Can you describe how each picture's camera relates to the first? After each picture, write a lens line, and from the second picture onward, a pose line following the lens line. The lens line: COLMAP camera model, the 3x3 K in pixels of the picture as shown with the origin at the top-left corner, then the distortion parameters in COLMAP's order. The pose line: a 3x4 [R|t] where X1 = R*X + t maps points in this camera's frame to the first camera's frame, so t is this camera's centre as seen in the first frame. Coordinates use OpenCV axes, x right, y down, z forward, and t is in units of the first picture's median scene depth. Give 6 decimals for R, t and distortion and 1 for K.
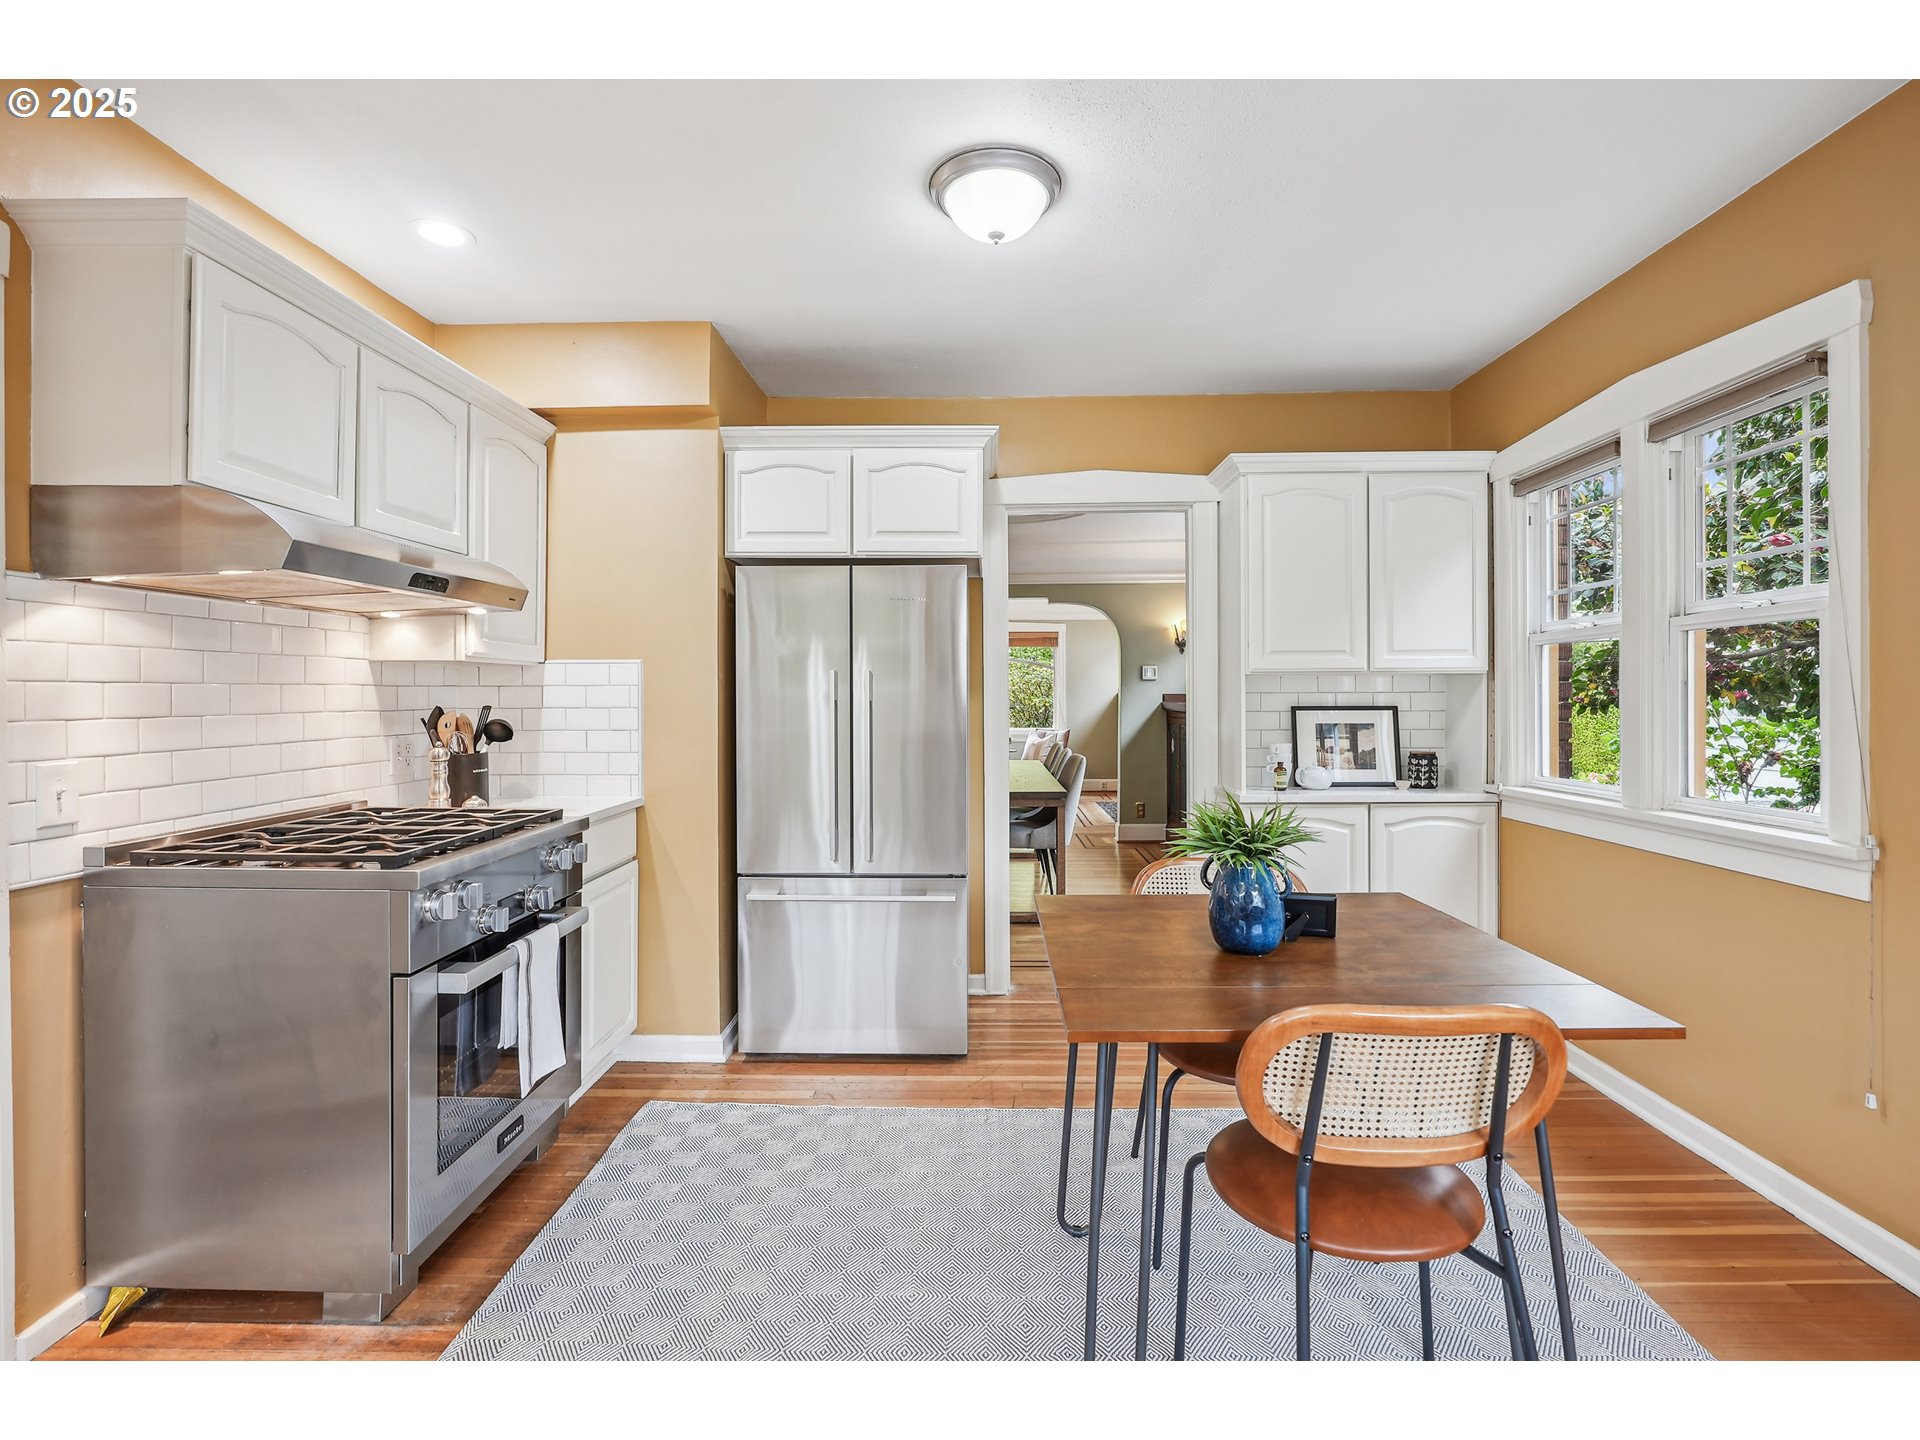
lens RADIAL K [[884.8, 0, 961.2], [0, 884.8, 699.4], [0, 0, 1]] dist [-0.004209, -0.000382]
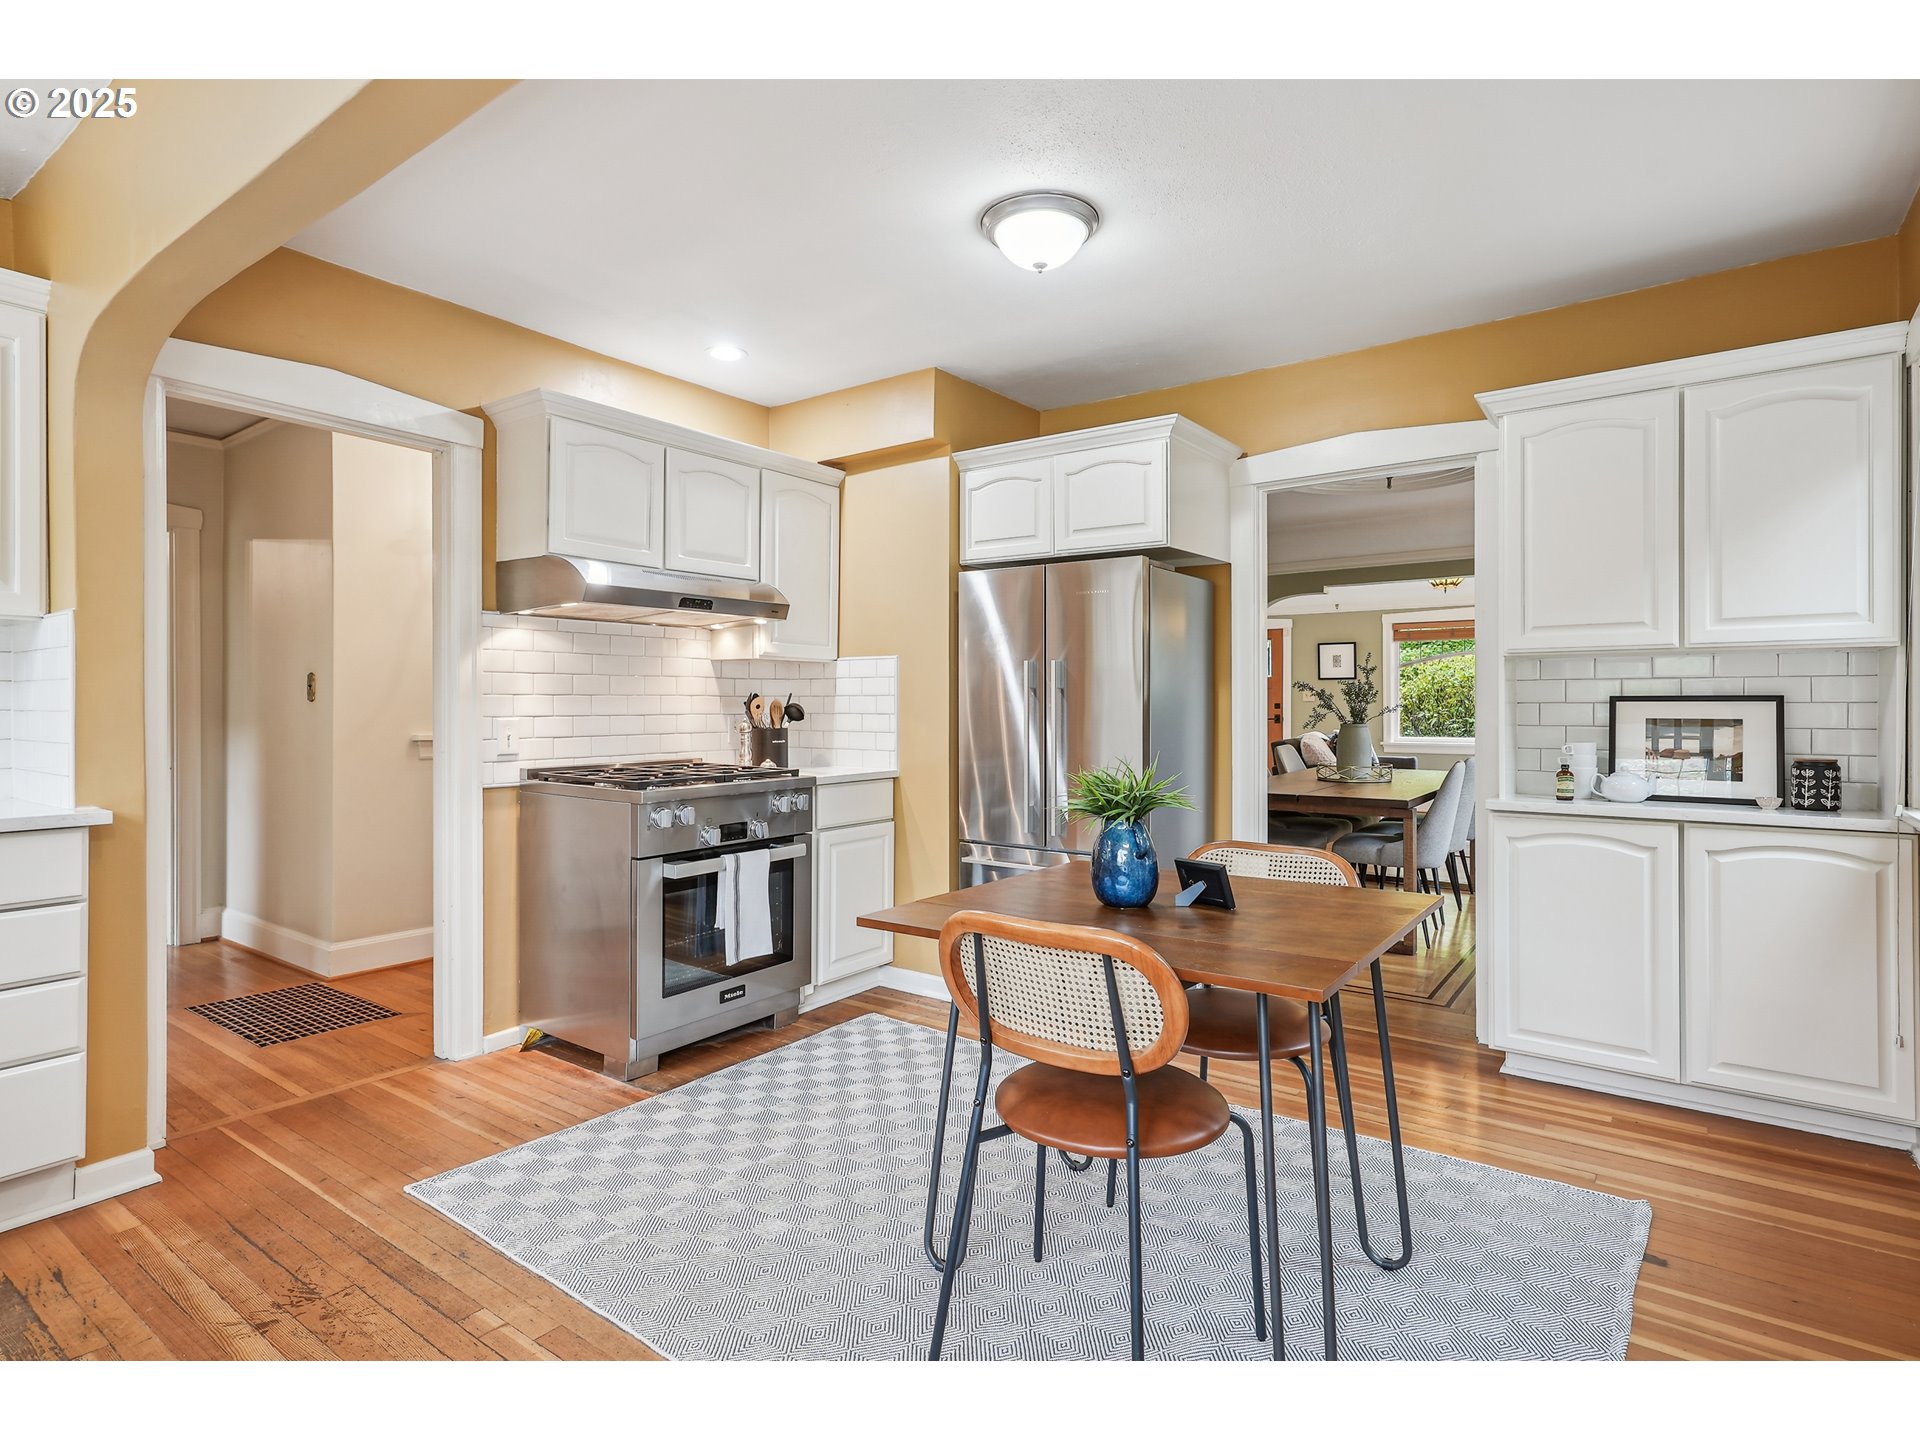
lens RADIAL K [[988.1, 0, 957.9], [0, 988.1, 706.7], [0, 0, 1]] dist [0.002948, 0.001698]
pose [[0.819273, 0.004732, -0.573384, 0.518279], [-0.005967, 0.999982, -0.000273, 0.026691], [0.573372, 0.003645, 0.819287, -0.061191]]
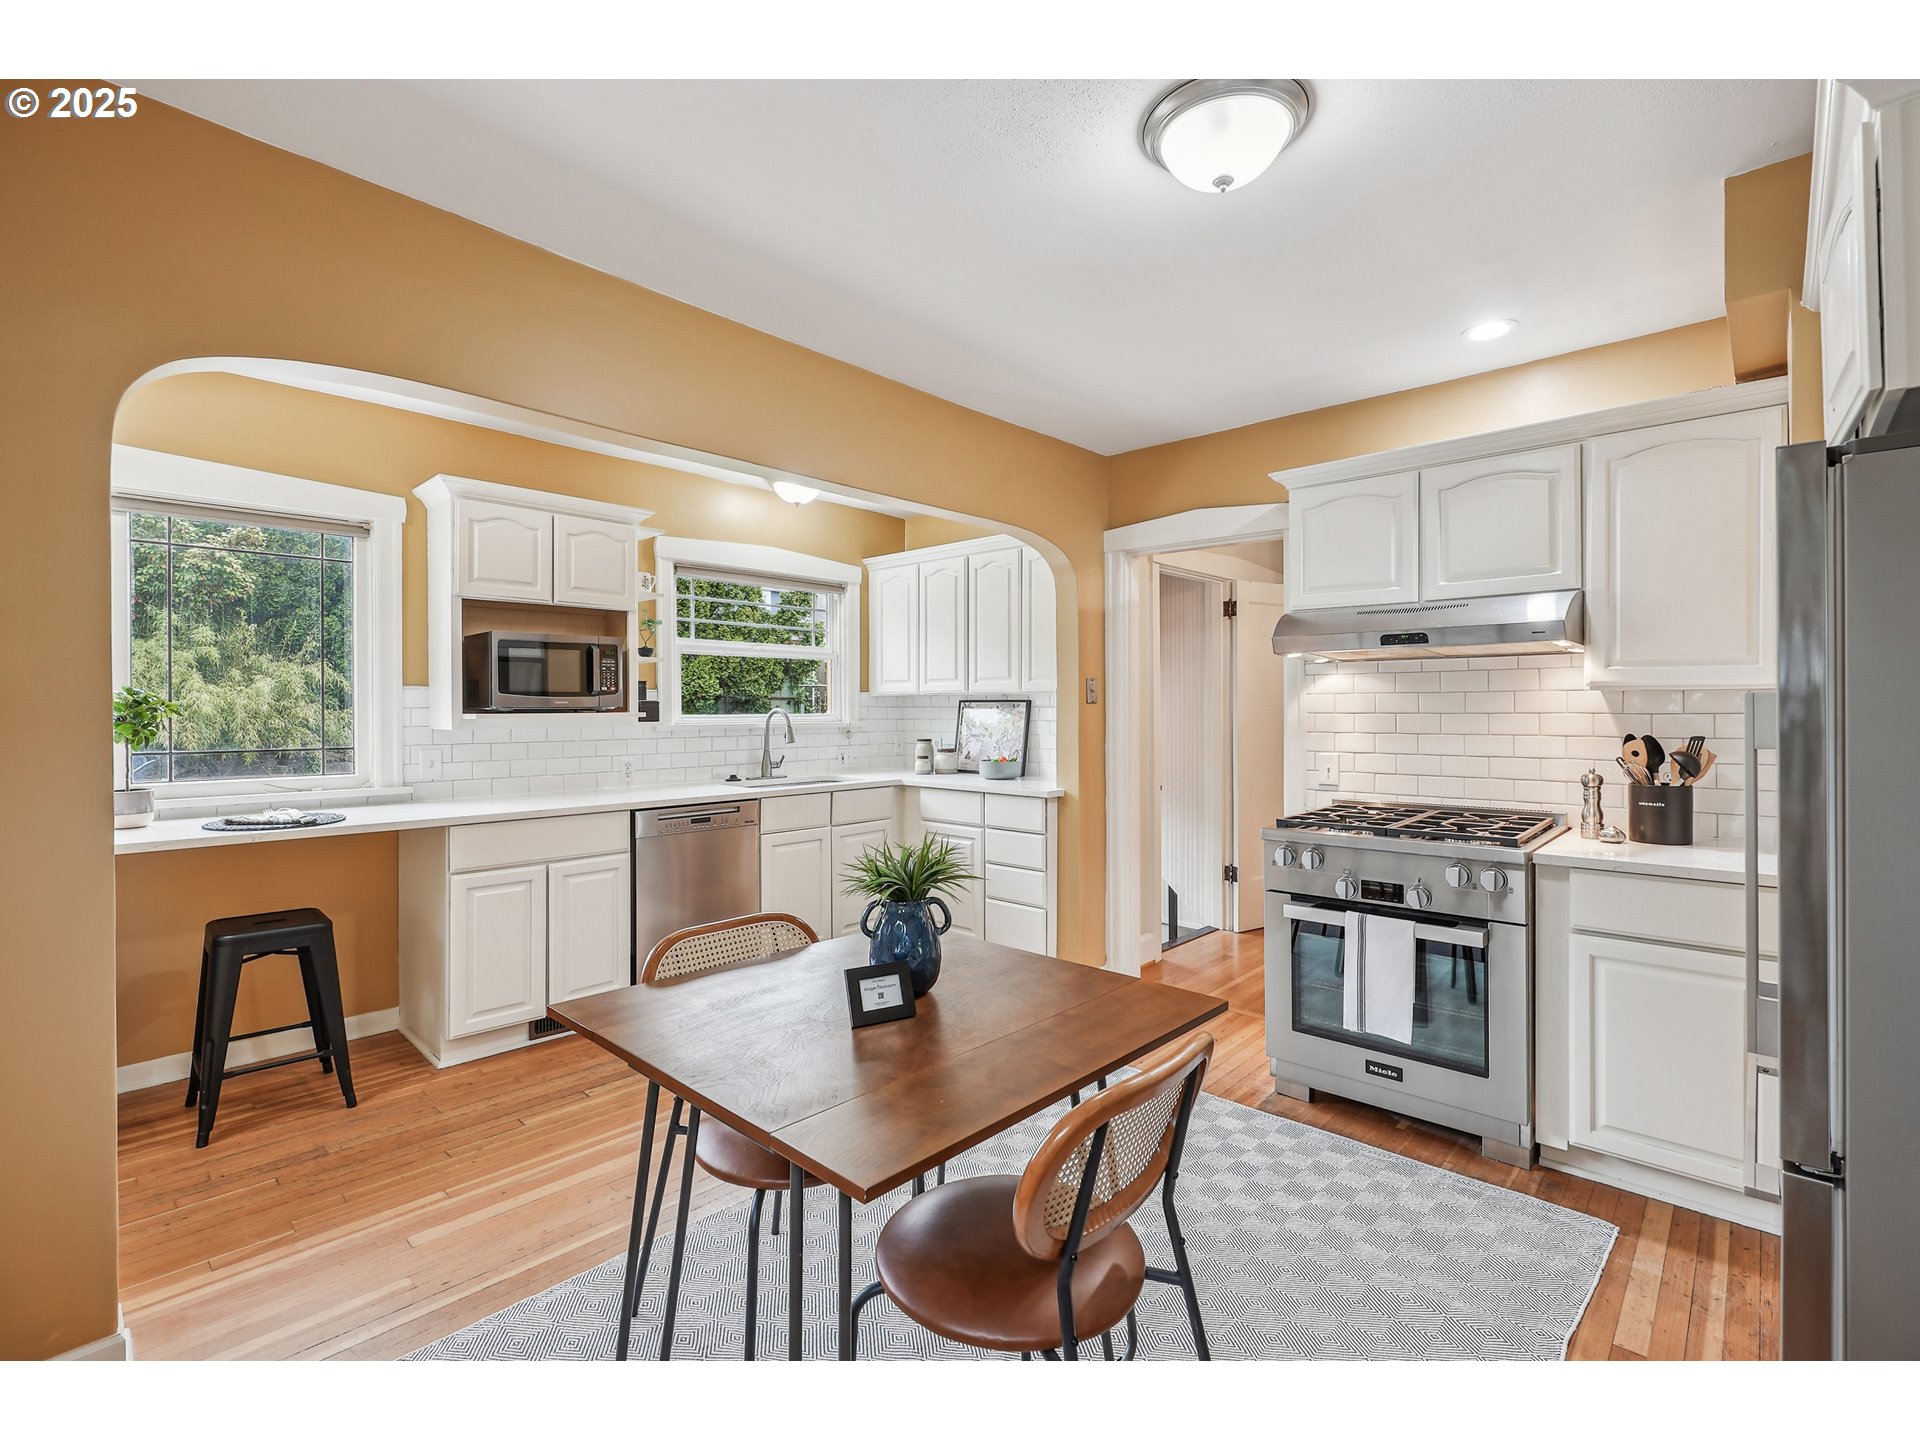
lens RADIAL K [[884.8, 0, 957.6], [0, 884.8, 707.7], [0, 0, 1]] dist [-0.004209, -0.000382]
pose [[-0.668948, 0.005503, -0.743289, 0.640580], [0.002014, 0.999982, 0.005591, -0.028491], [0.743306, 0.002243, -0.668948, 1.065450]]
